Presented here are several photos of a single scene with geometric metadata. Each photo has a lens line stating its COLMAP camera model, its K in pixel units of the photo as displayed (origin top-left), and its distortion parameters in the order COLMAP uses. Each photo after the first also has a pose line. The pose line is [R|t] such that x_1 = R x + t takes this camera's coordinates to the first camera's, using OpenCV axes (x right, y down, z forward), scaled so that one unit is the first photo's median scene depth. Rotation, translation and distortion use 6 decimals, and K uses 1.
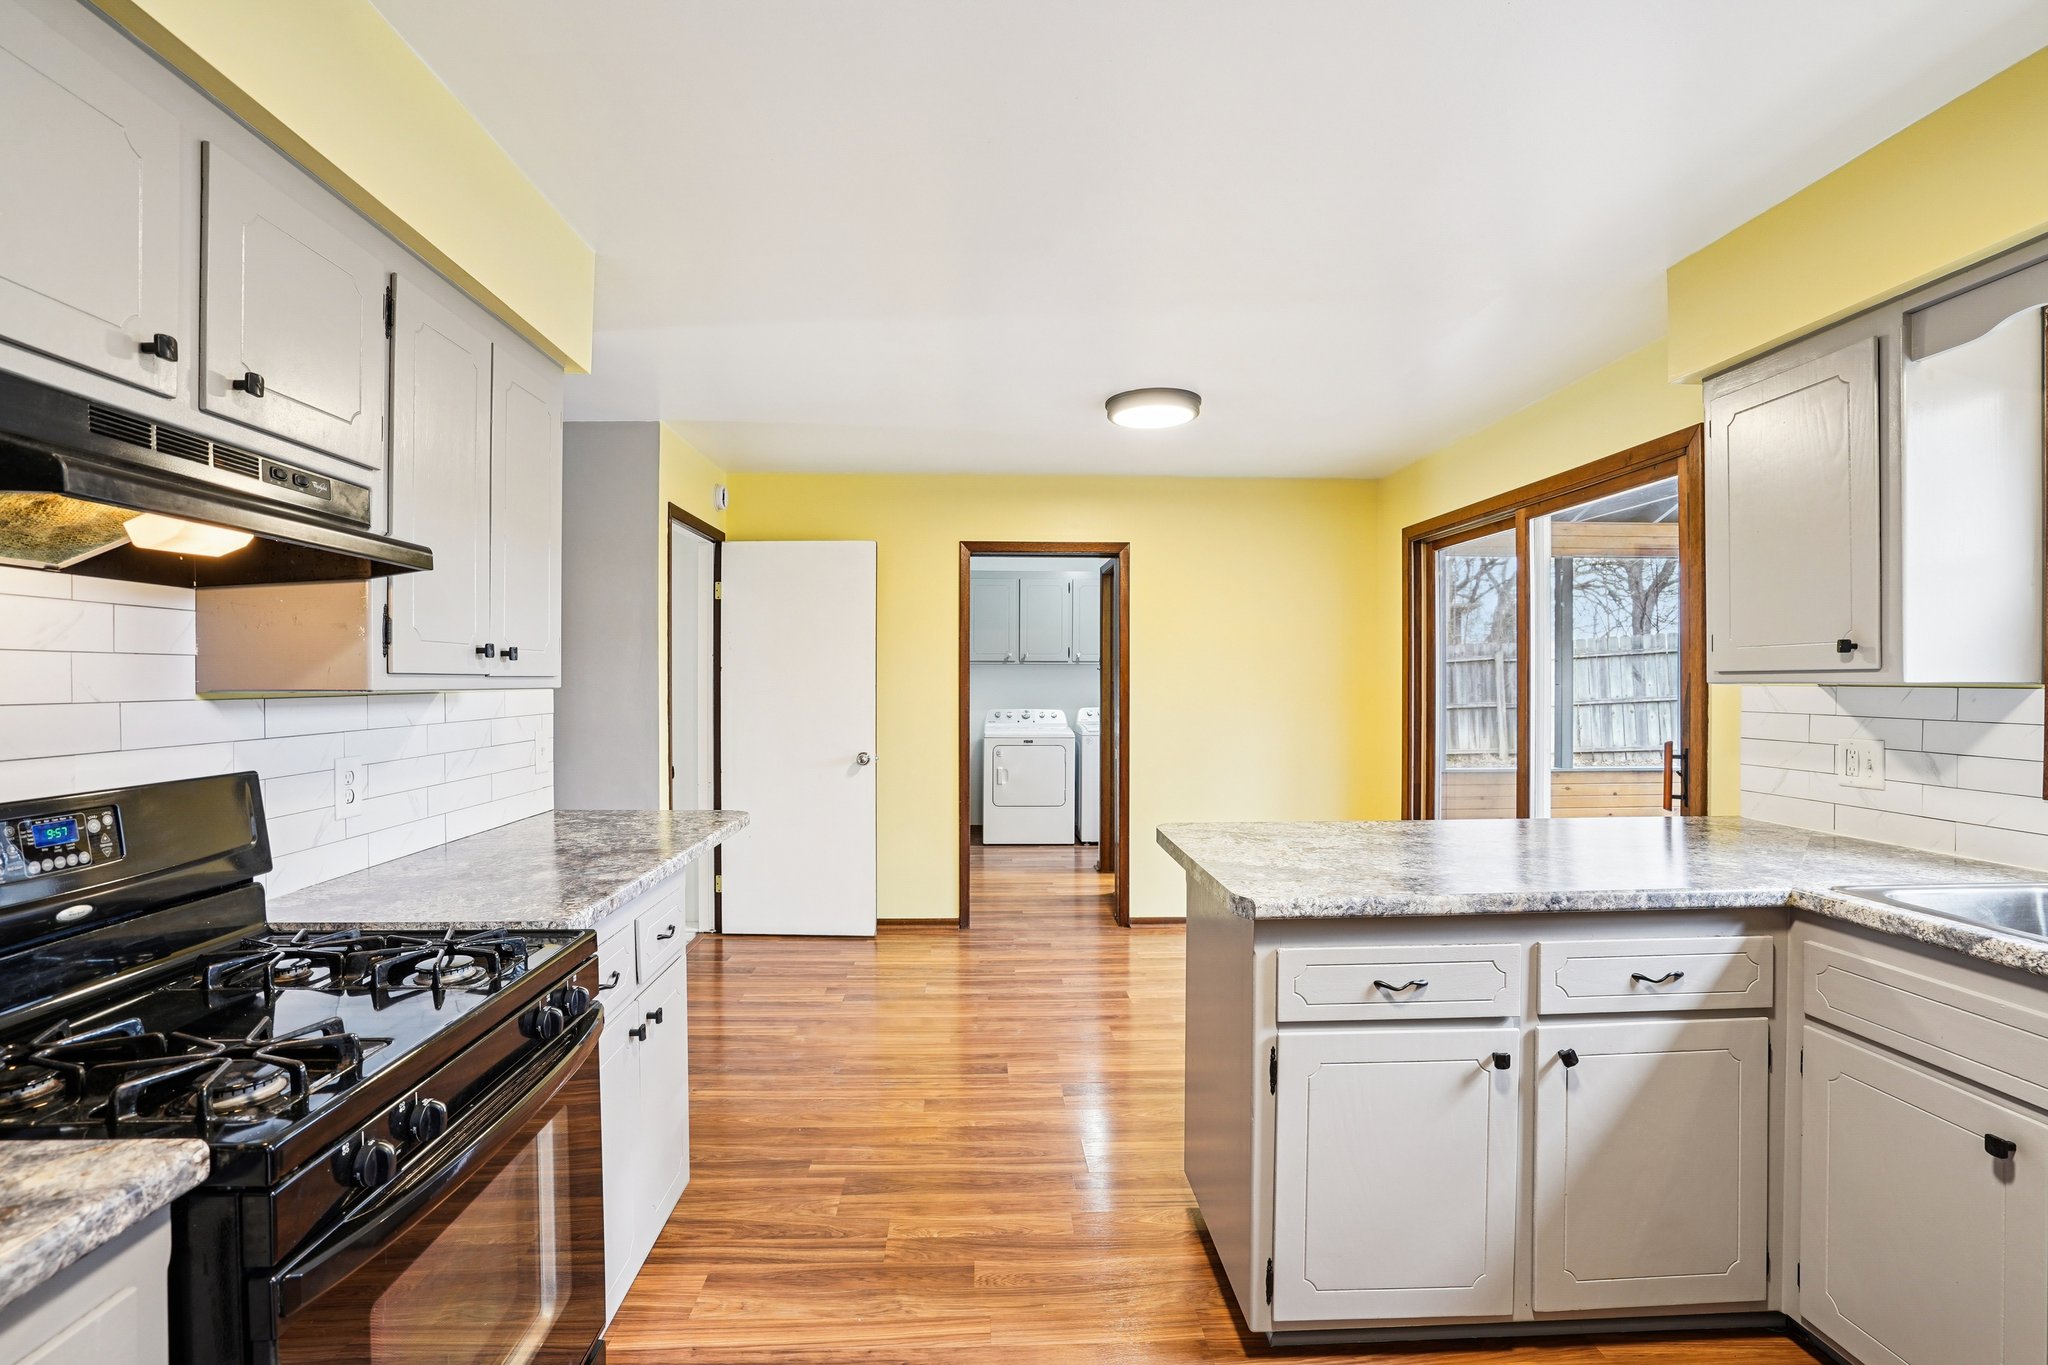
lens RADIAL K [[947.1, 0, 1000.7], [0, 947.1, 673.8], [0, 0, 1]] dist [-0.051330, 0.016652]
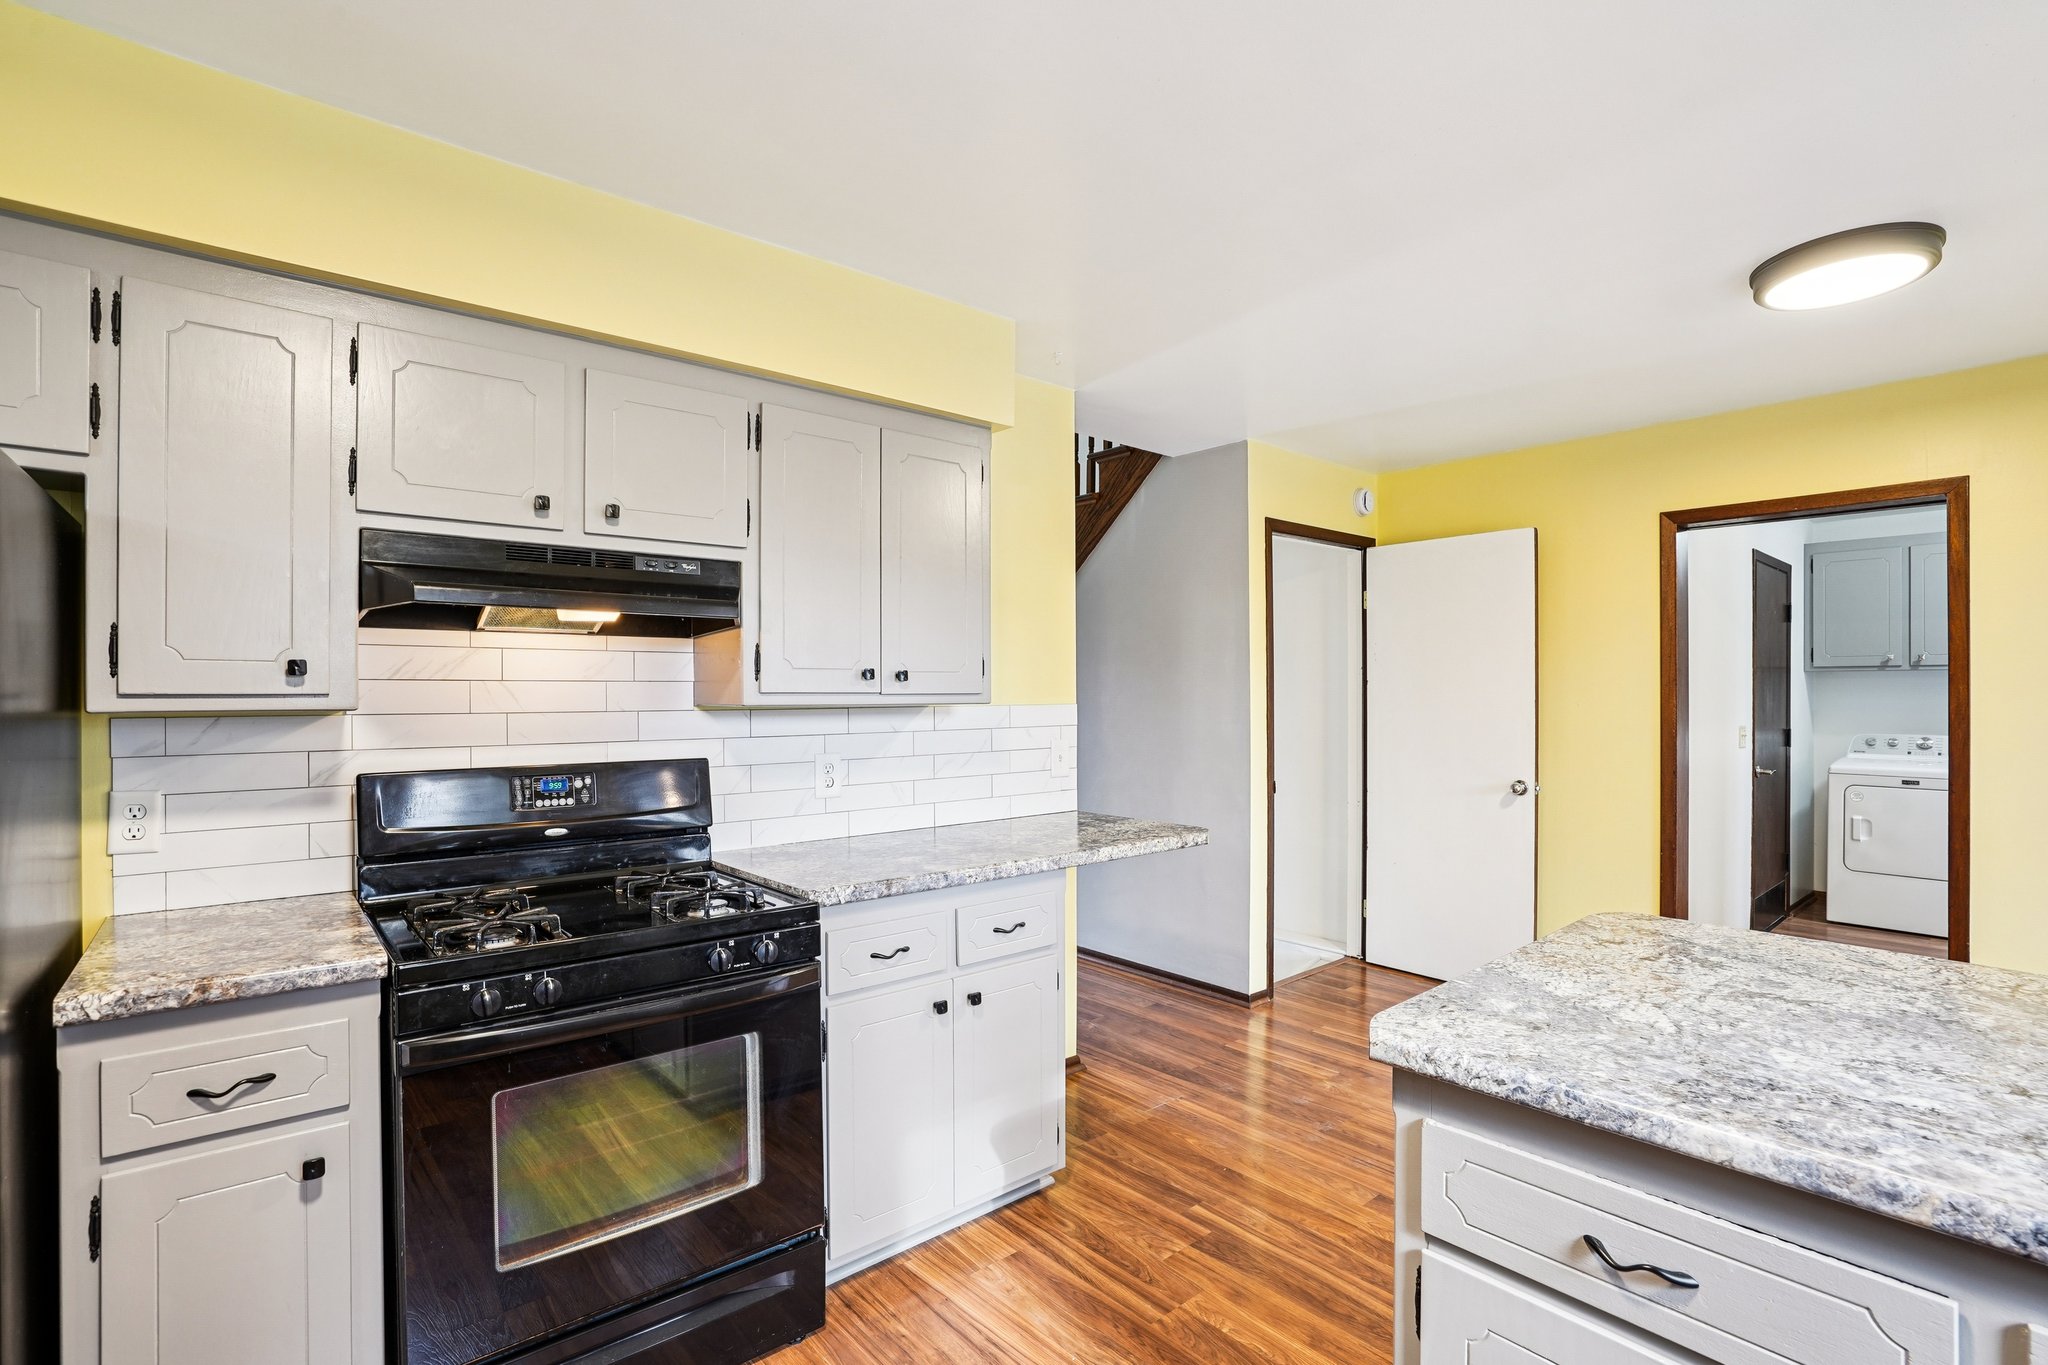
lens RADIAL K [[947.1, 0, 1022.4], [0, 947.1, 692.2], [0, 0, 1]] dist [-0.051330, 0.016652]
pose [[0.623573, -0.002003, -0.781763, 0.546997], [0.007306, 0.999968, 0.003265, -0.002358], [0.781731, -0.007747, 0.623568, 0.344535]]
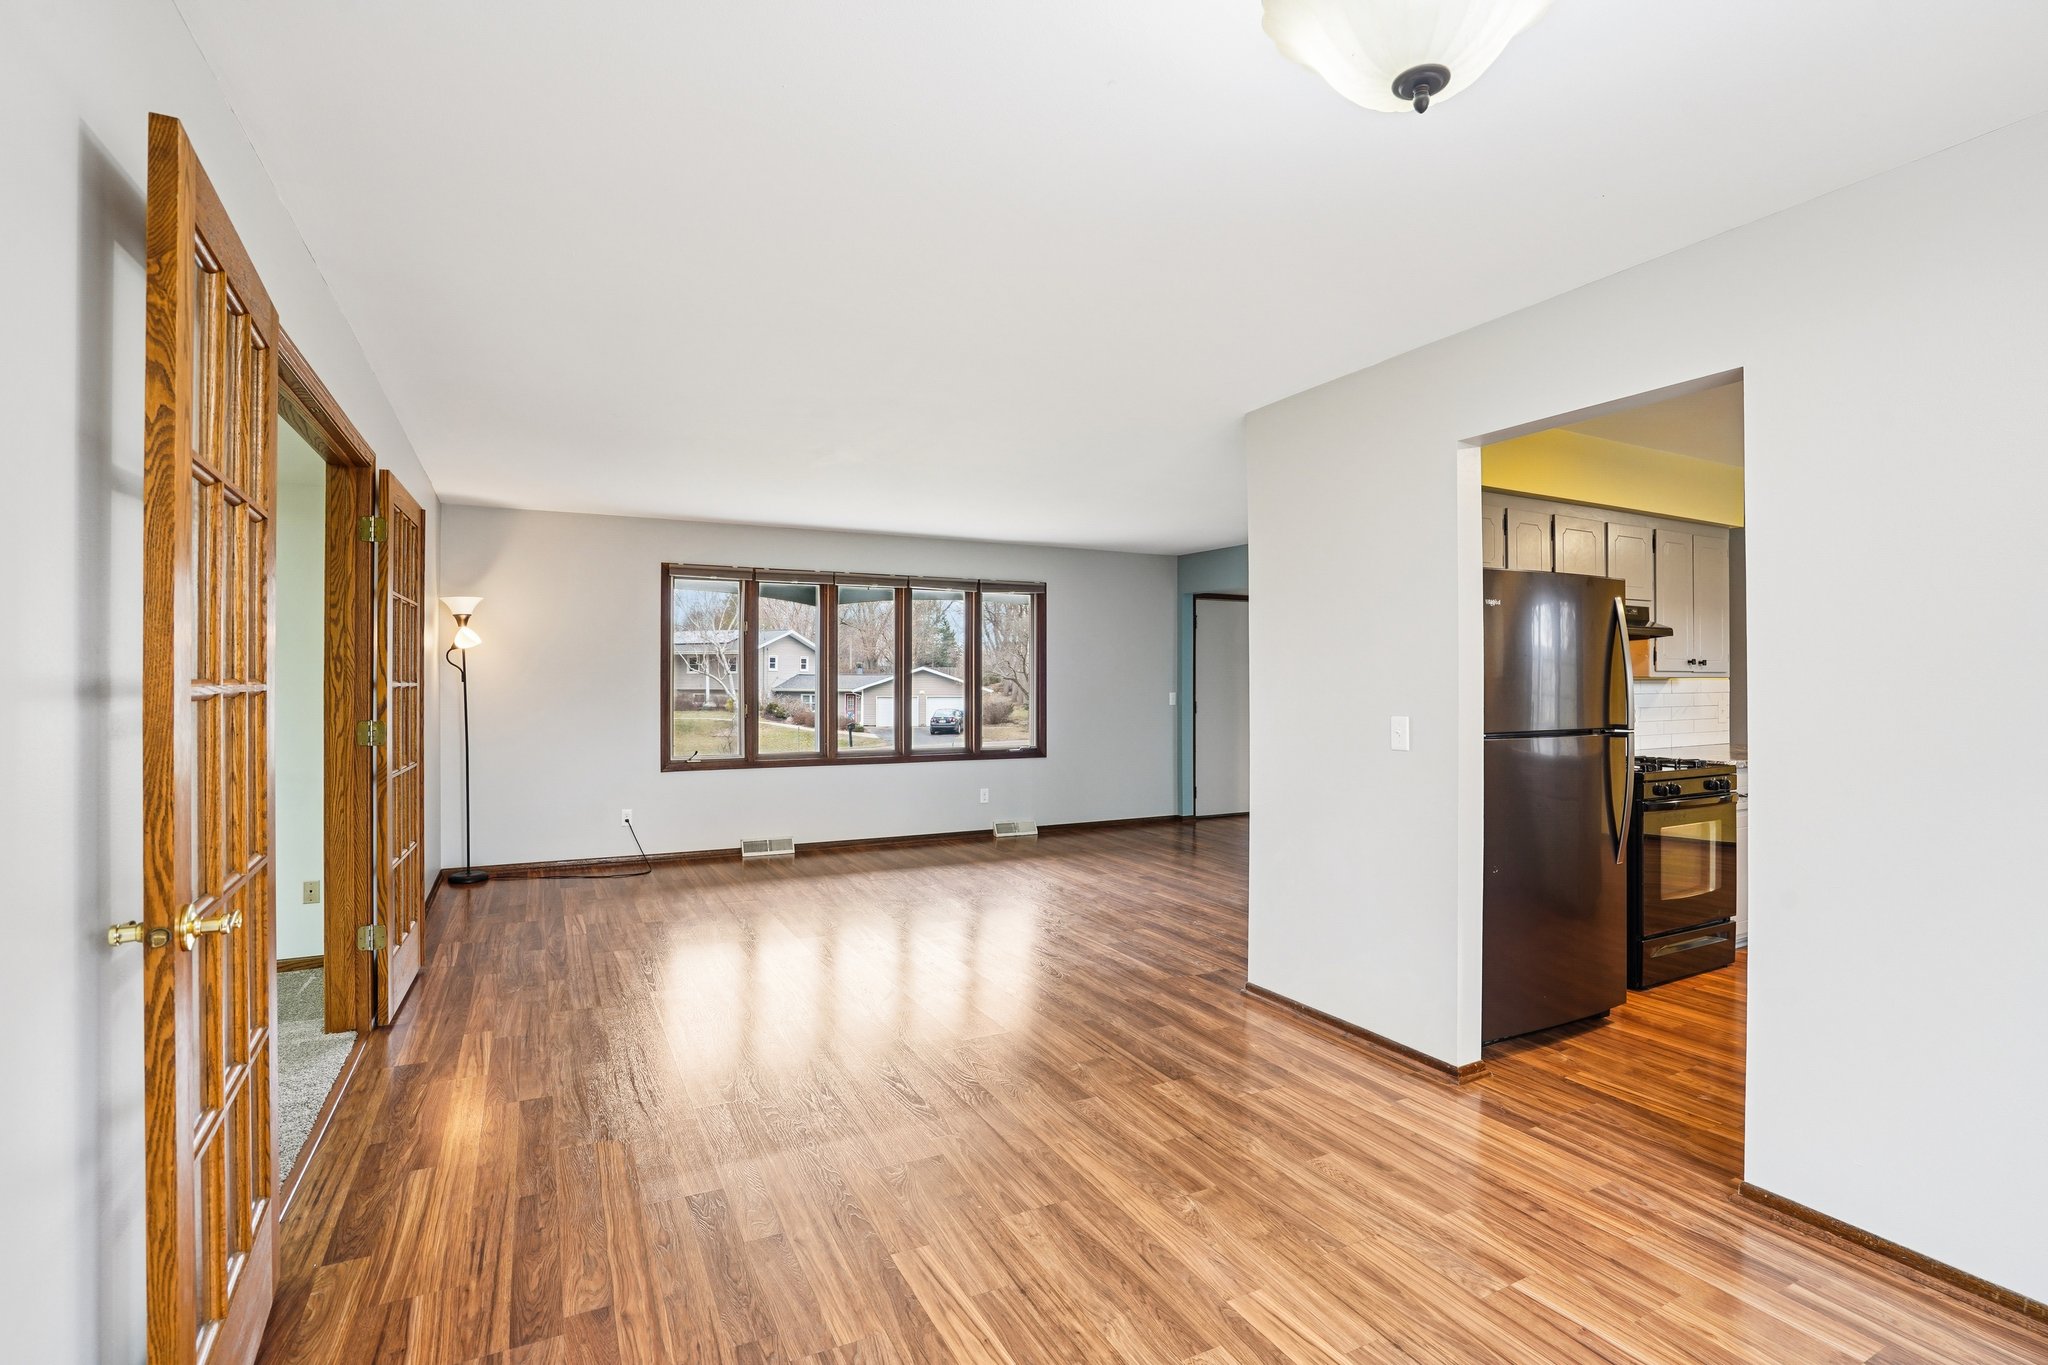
lens RADIAL K [[947.1, 0, 1012.0], [0, 947.1, 676.9], [0, 0, 1]] dist [-0.051330, 0.016652]
pose [[0.422300, -0.000345, -0.906456, 0.860358], [0.005832, 0.999980, 0.002336, -0.000763], [0.906437, -0.006273, 0.422294, -1.577506]]
